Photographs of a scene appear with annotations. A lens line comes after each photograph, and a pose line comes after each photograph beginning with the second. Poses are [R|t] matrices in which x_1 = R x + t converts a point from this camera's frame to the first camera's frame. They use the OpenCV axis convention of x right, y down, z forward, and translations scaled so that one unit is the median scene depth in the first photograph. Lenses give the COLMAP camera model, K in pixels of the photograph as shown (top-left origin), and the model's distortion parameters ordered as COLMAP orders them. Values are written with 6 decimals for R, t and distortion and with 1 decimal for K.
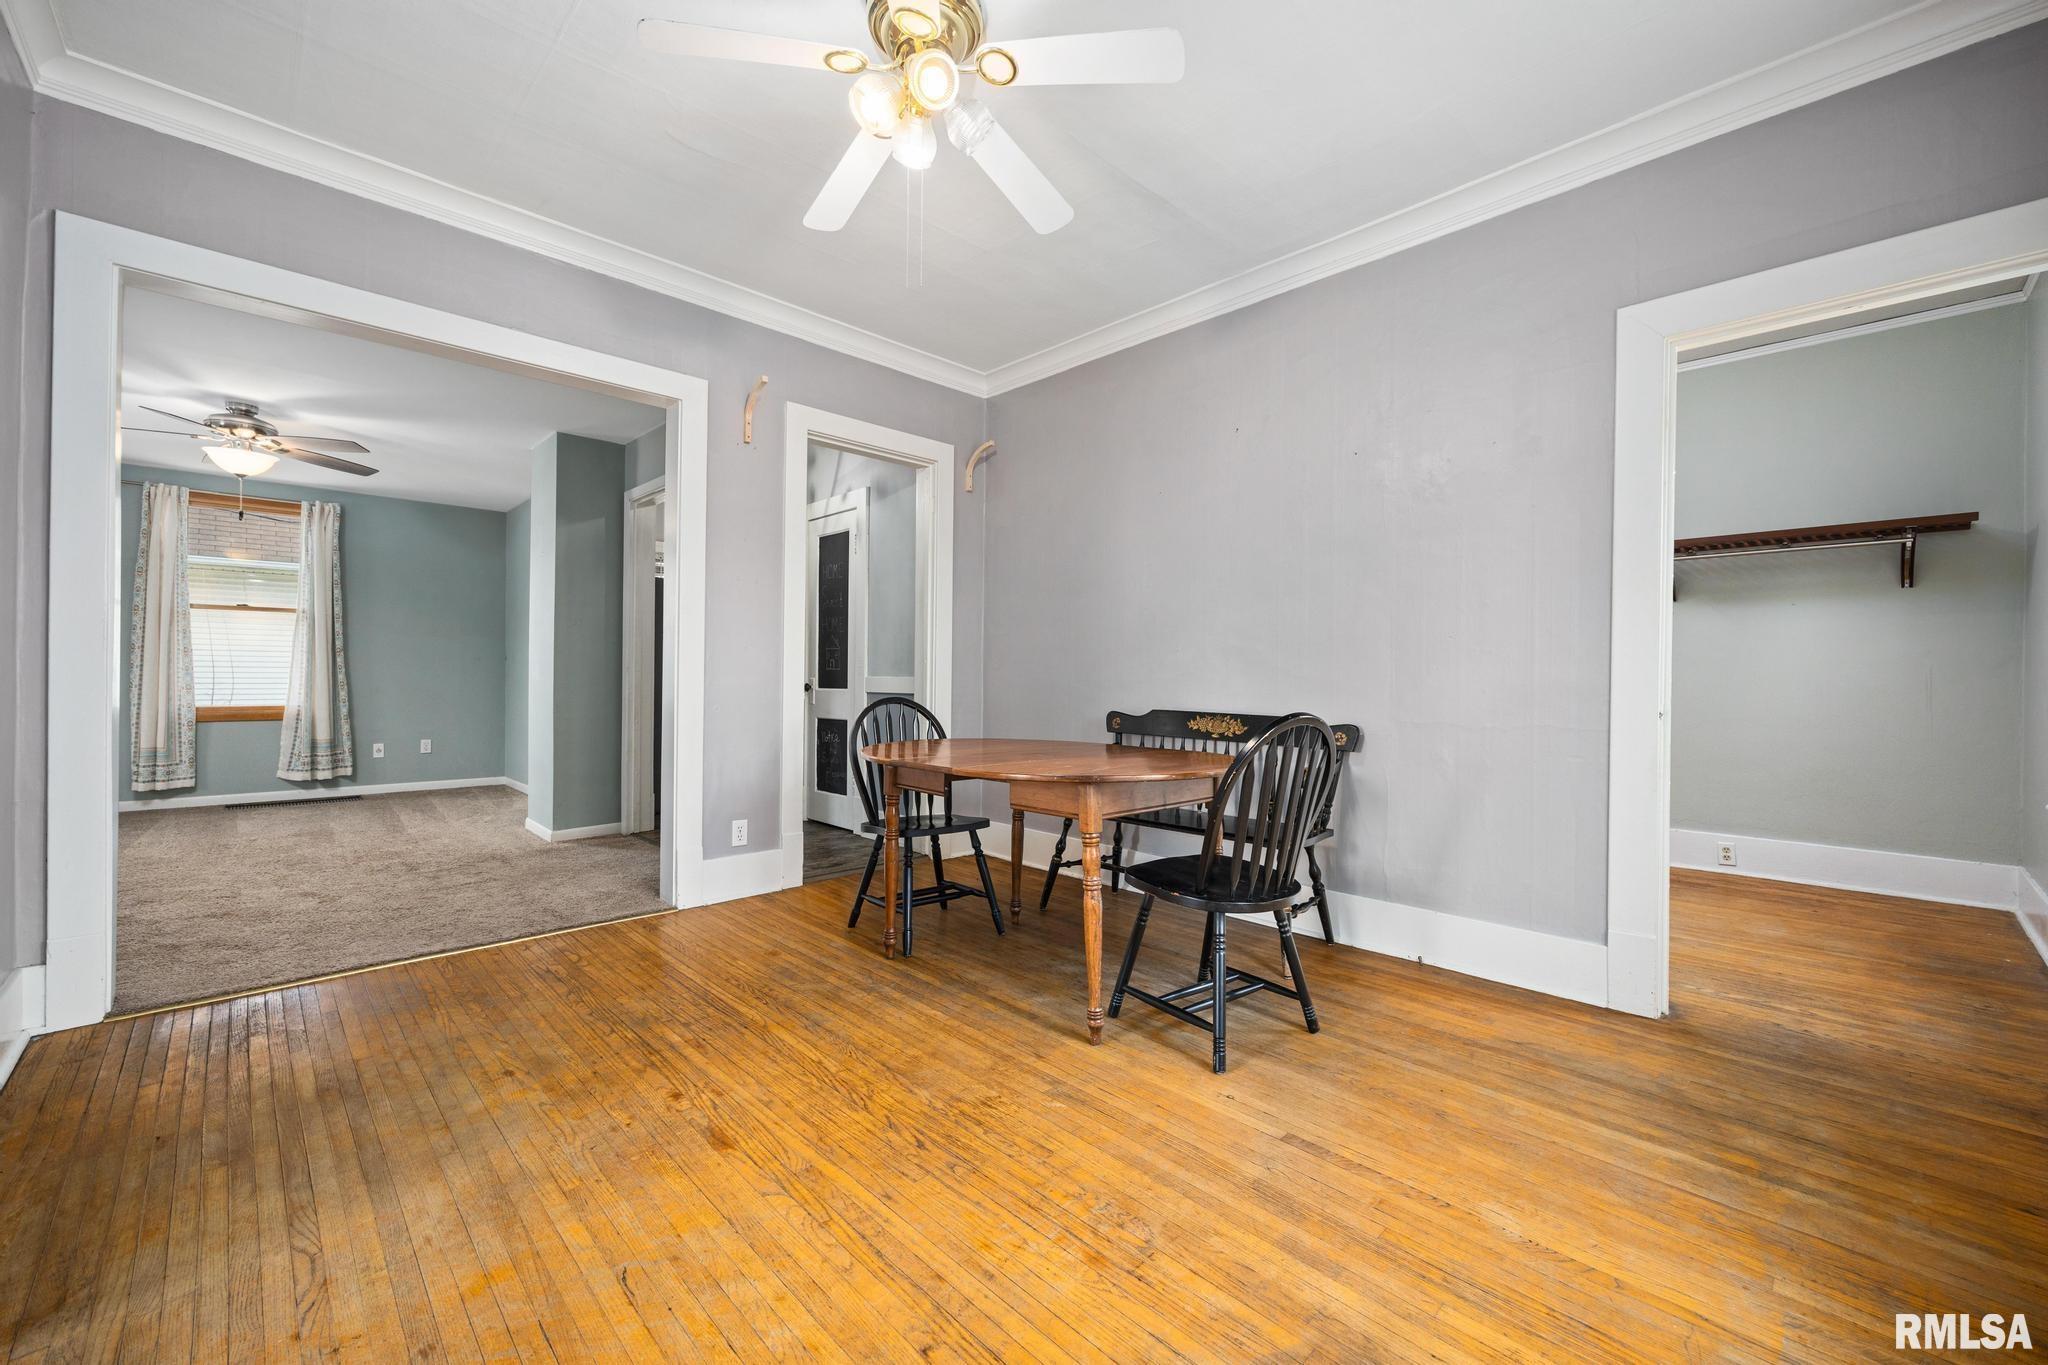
lens RADIAL K [[819.6, 0, 1041.4], [0, 819.6, 677.6], [0, 0, 1]] dist [-0.004804, 0.000185]
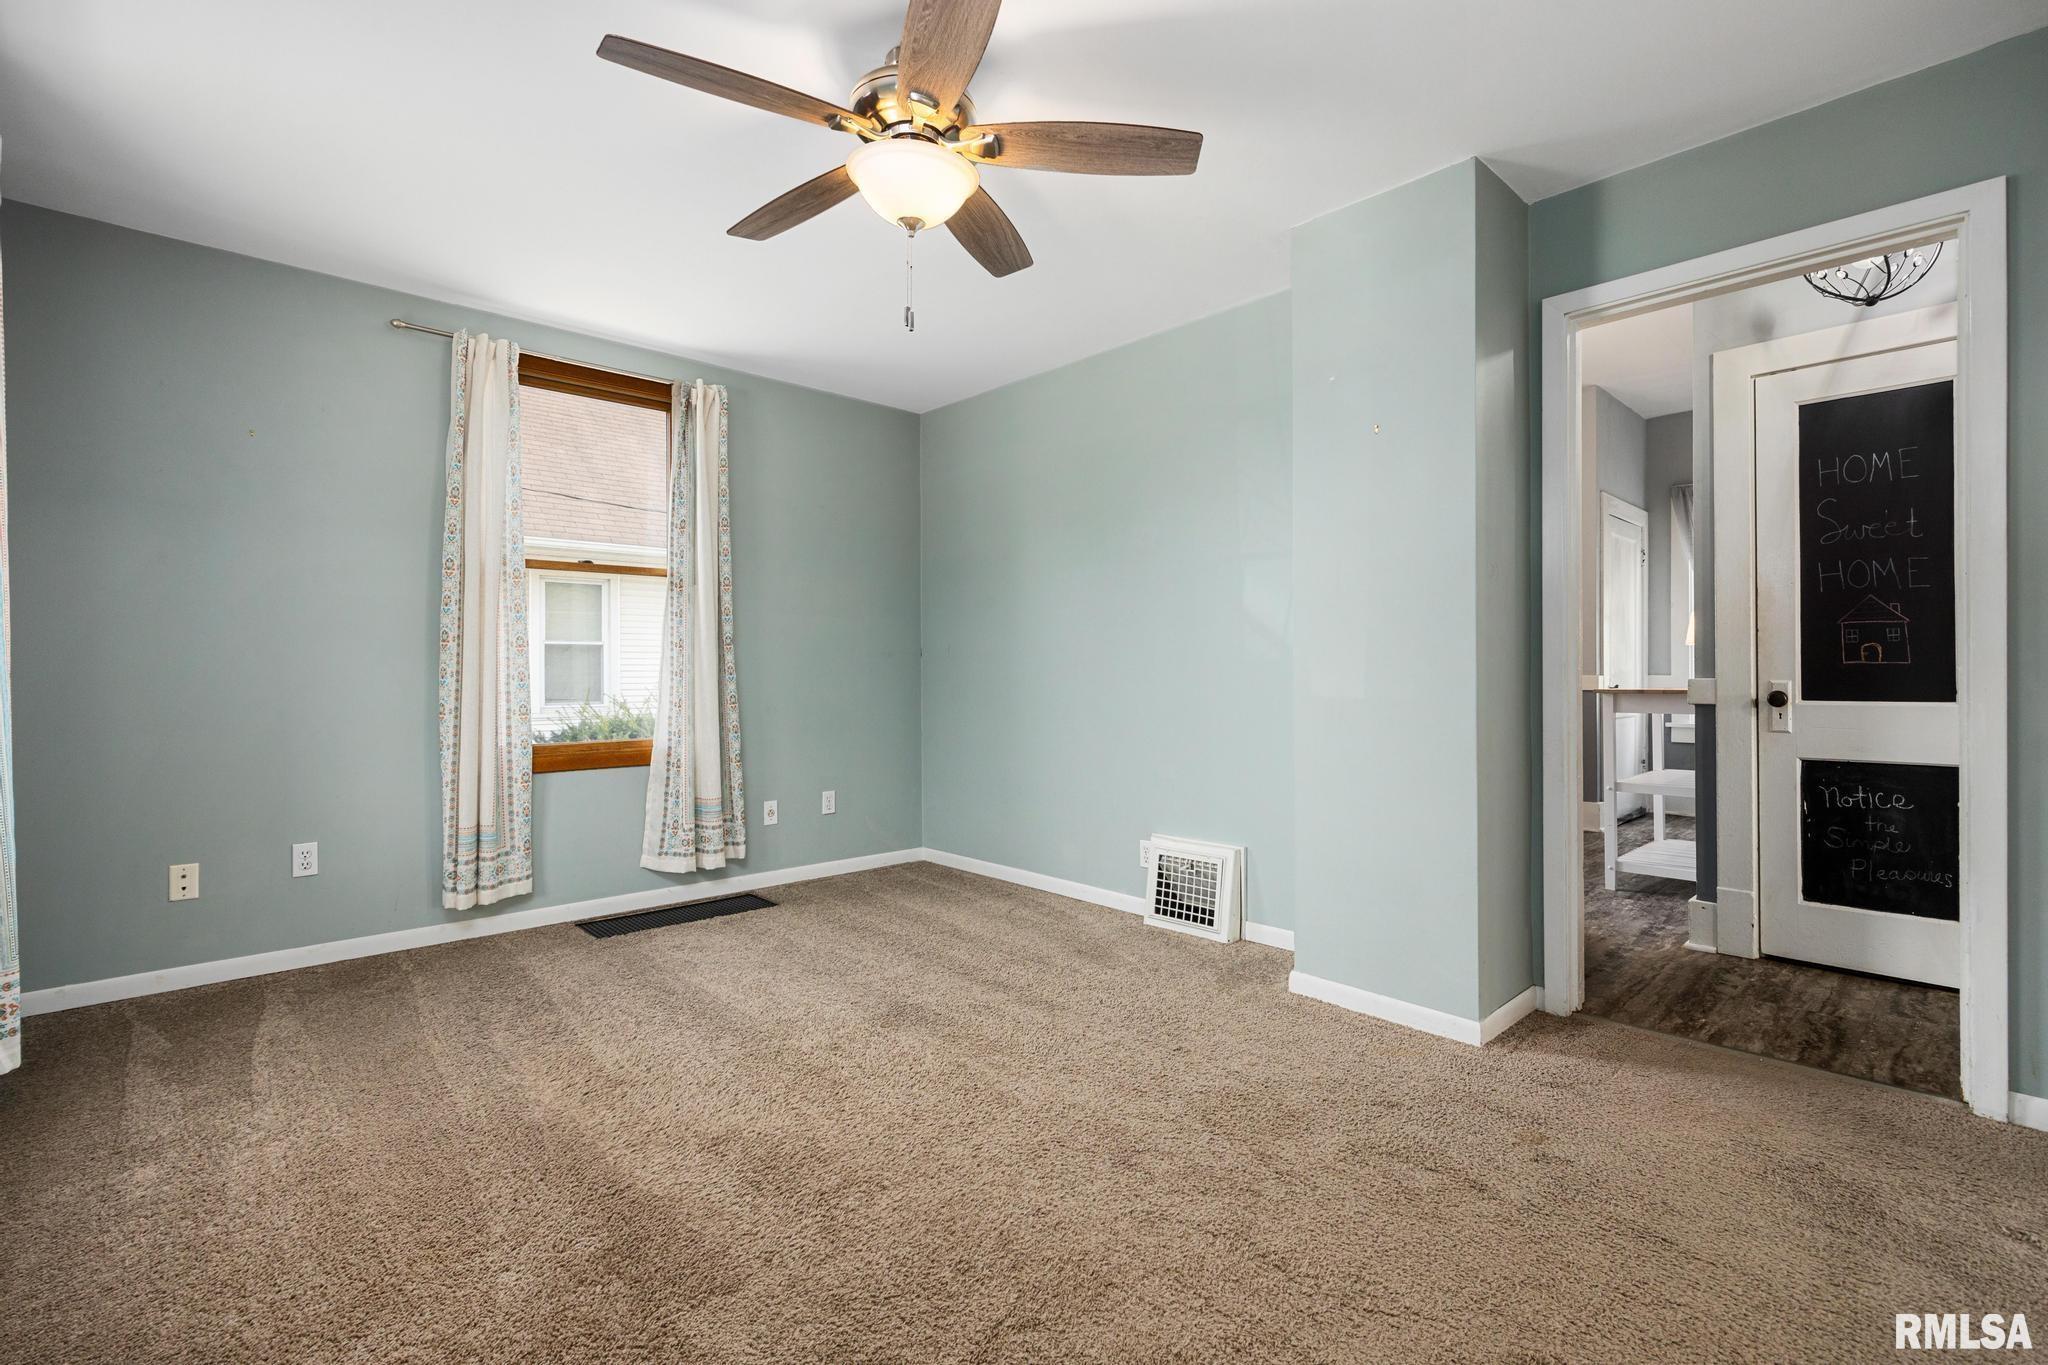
lens RADIAL K [[919.8, 0, 1044.6], [0, 919.8, 669.1], [0, 0, 1]] dist [0.001091, 0.000222]
pose [[0.999769, -0.011960, -0.017837, -1.215322], [0.011851, 0.999910, -0.006221, -0.014388], [0.017910, 0.006008, 0.999822, 0.693663]]
